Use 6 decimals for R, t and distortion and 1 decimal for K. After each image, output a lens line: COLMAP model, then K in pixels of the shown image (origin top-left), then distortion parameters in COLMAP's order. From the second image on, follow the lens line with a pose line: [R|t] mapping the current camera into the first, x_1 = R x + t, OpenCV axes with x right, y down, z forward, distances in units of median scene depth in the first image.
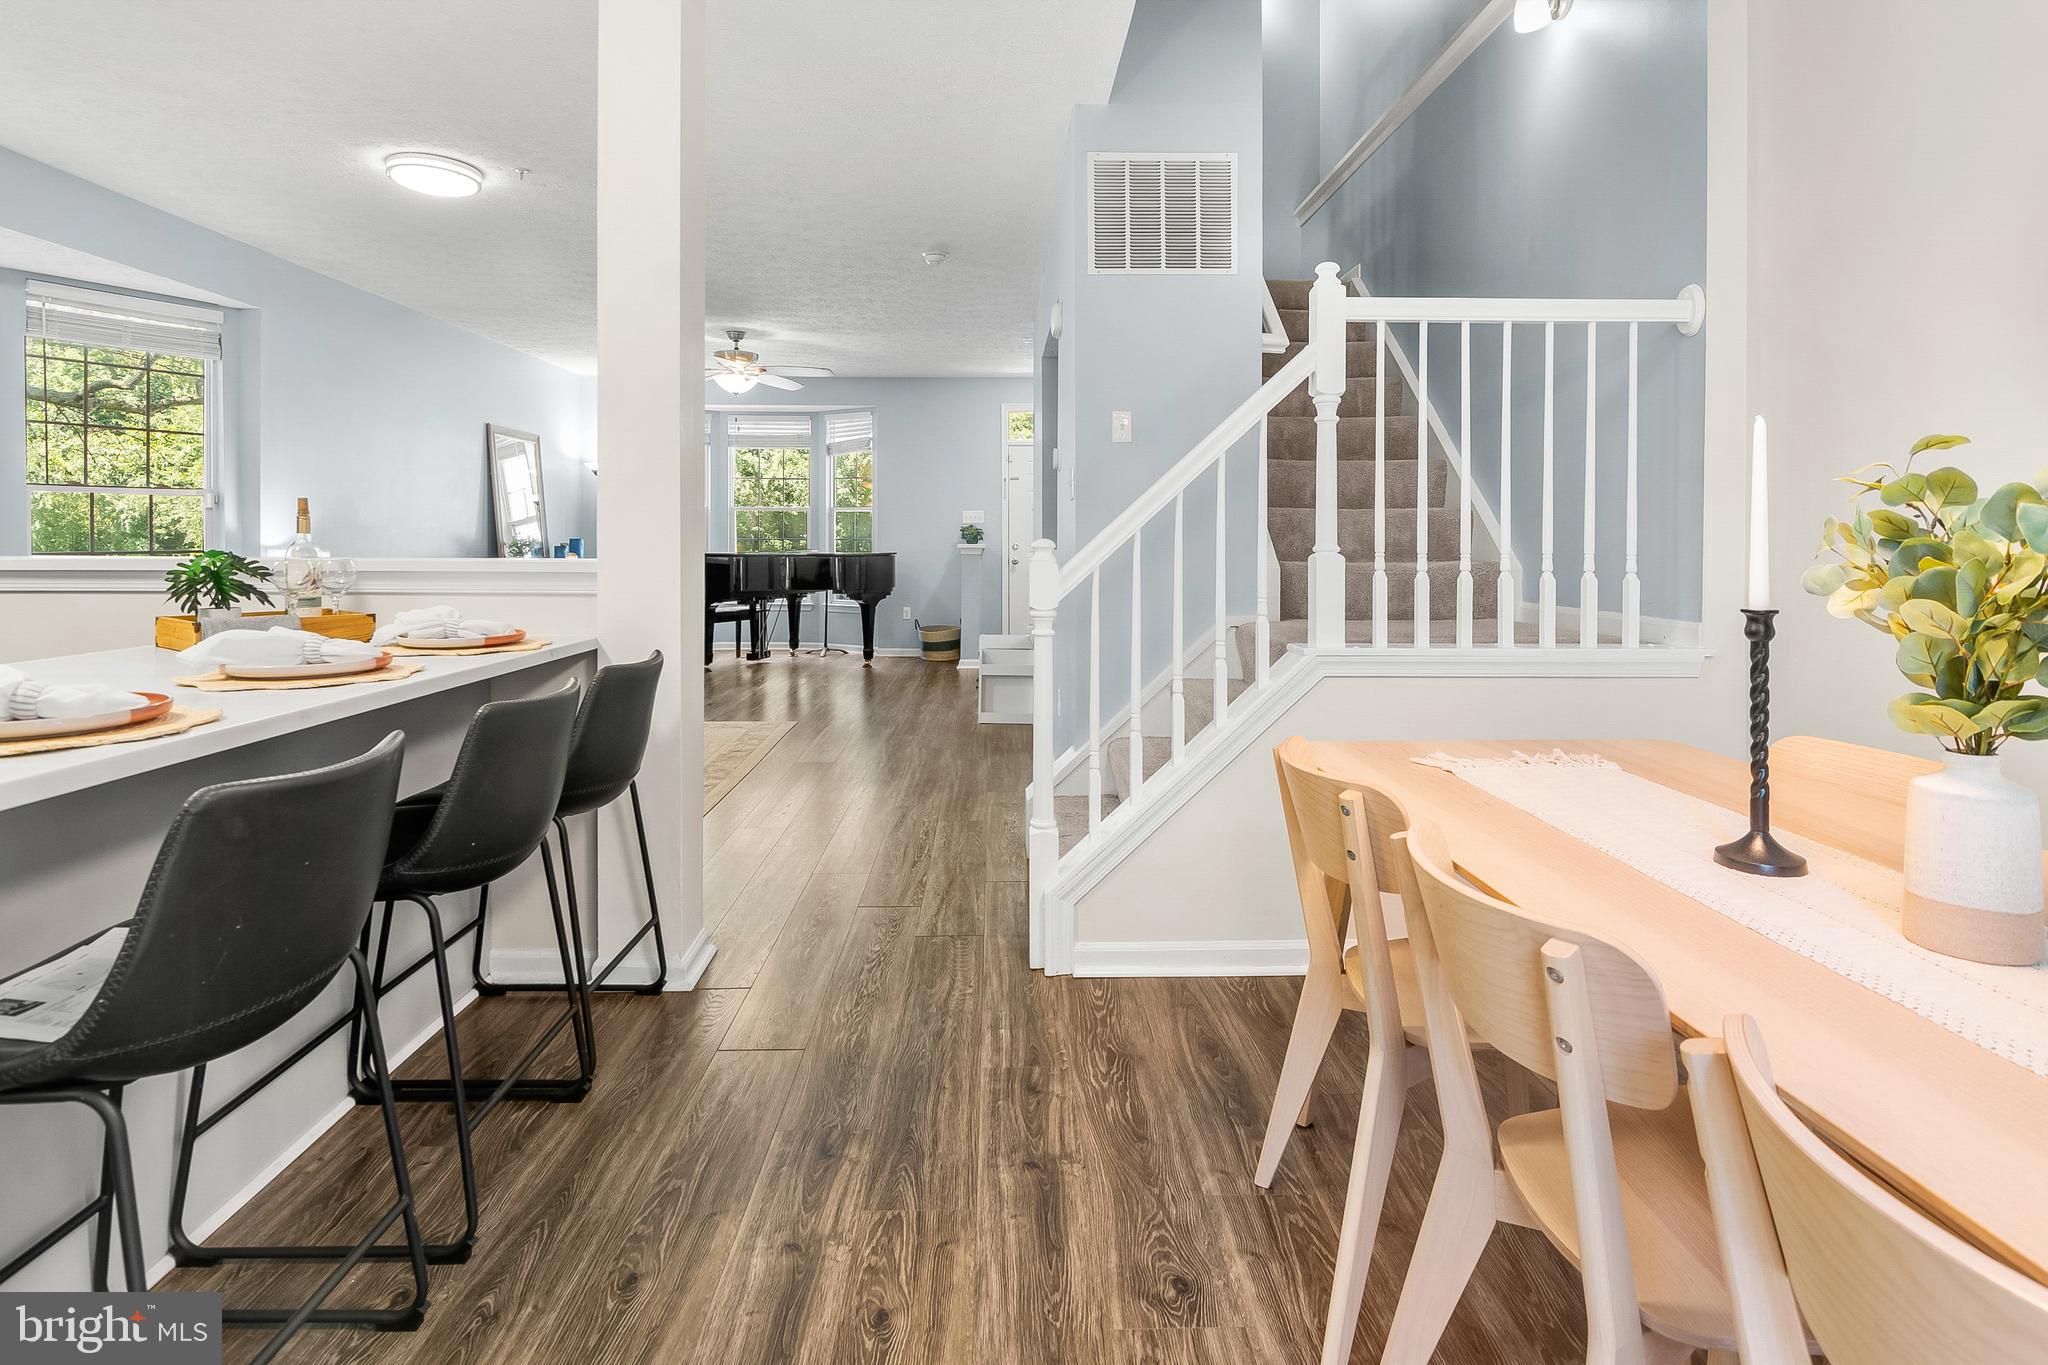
lens RADIAL K [[1014.8, 0, 1044.3], [0, 1014.8, 566.0], [0, 0, 1]] dist [-0.018425, -0.000143]
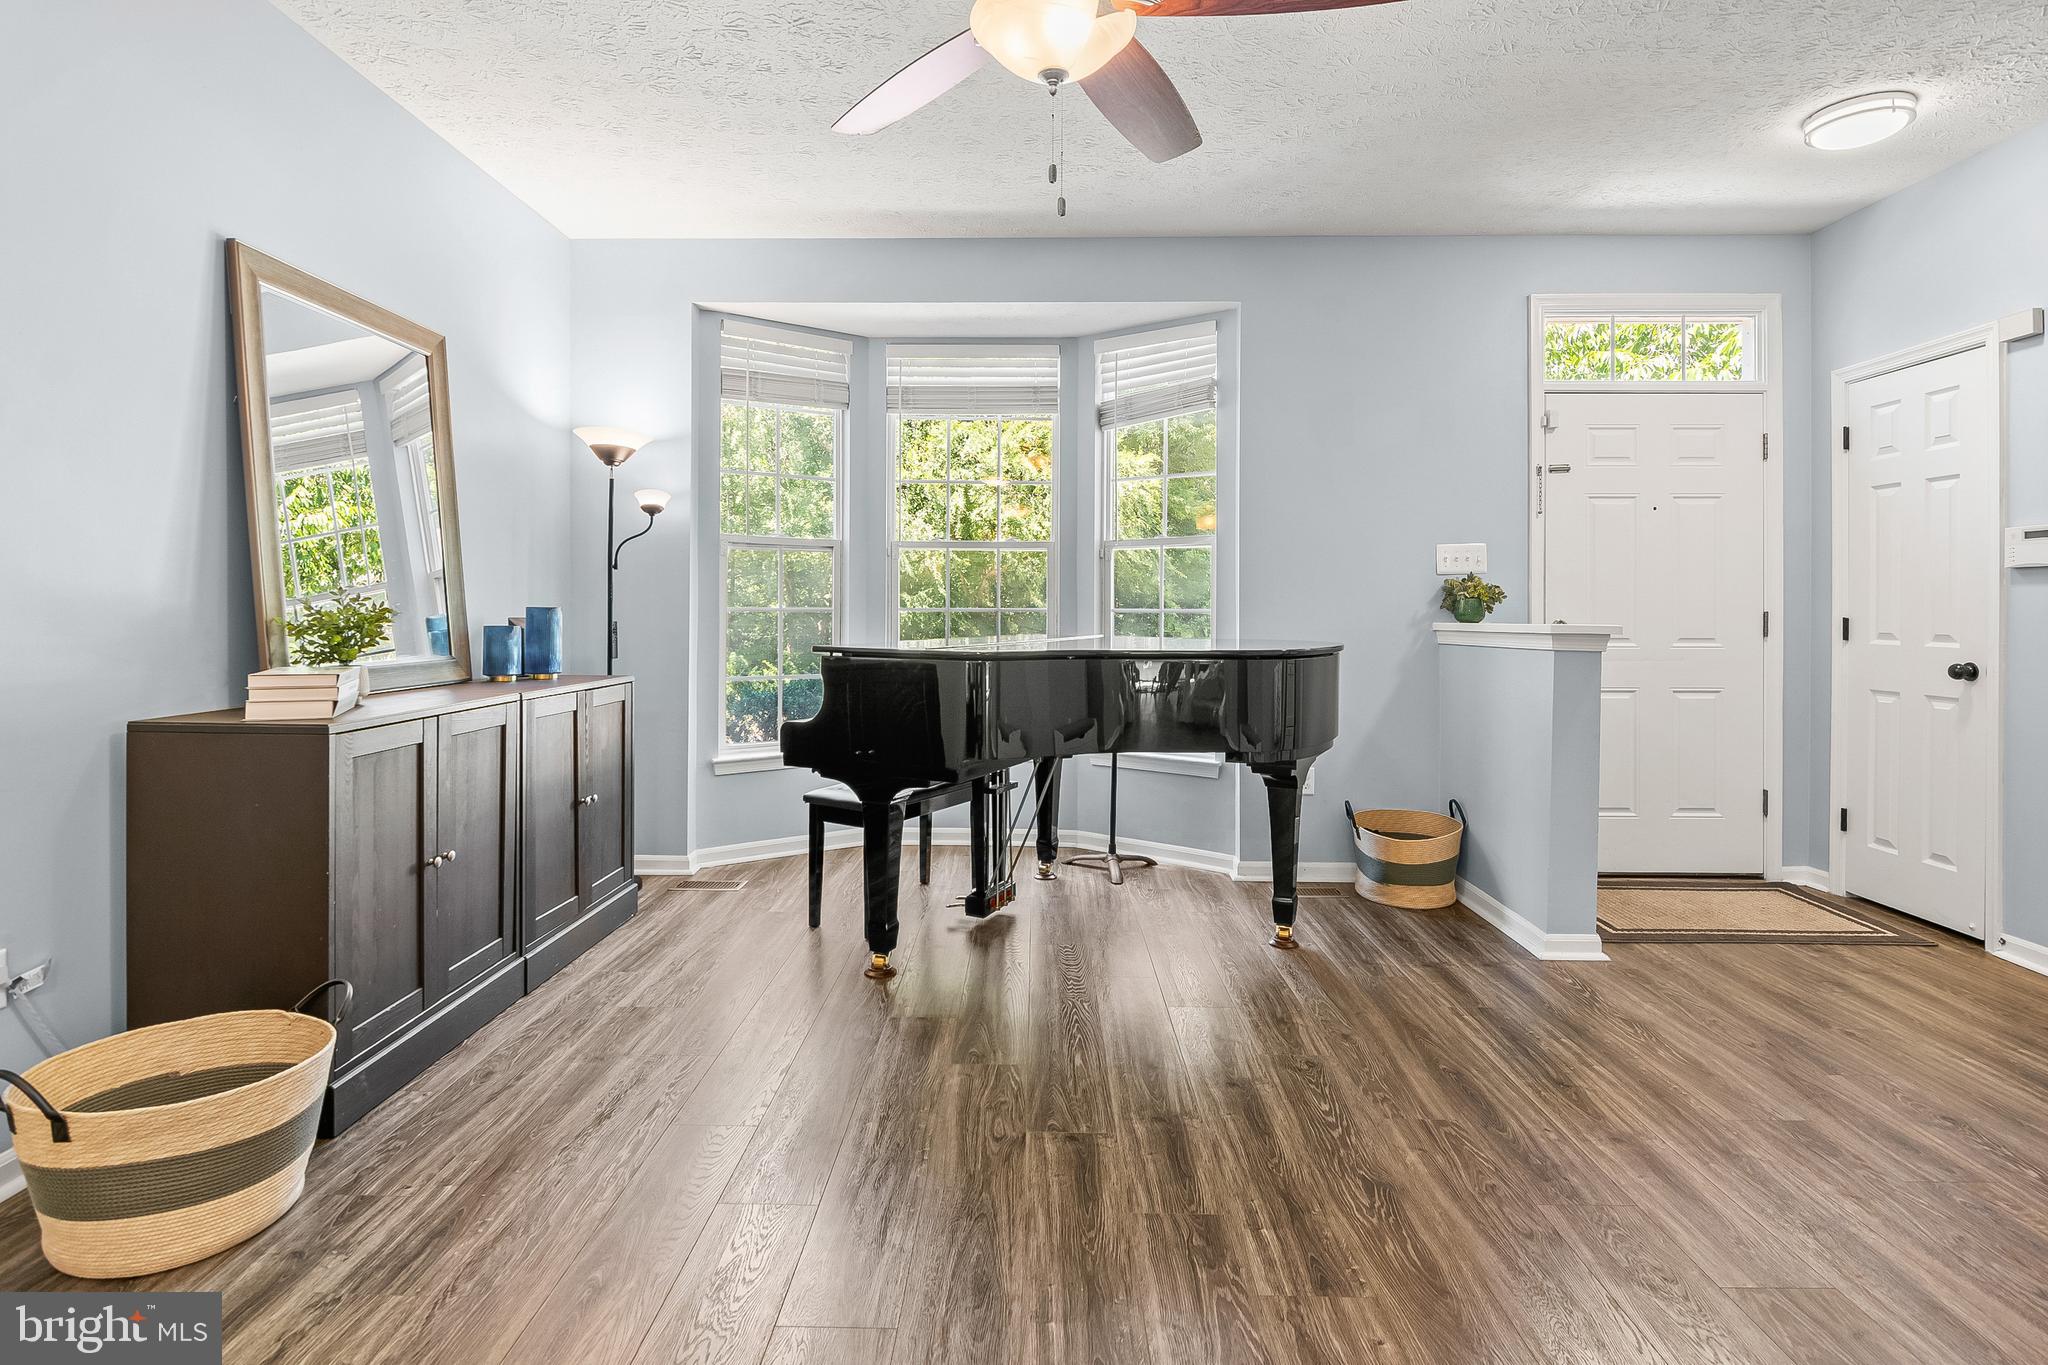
lens RADIAL K [[1026.5, 0, 1020.2], [0, 1026.5, 609.0], [0, 0, 1]] dist [-0.001920, -0.009309]
pose [[0.997553, 0.000950, -0.069904, -0.961403], [-0.002798, 0.999649, -0.026346, -0.062957], [0.069855, 0.026477, 0.997206, 2.351557]]
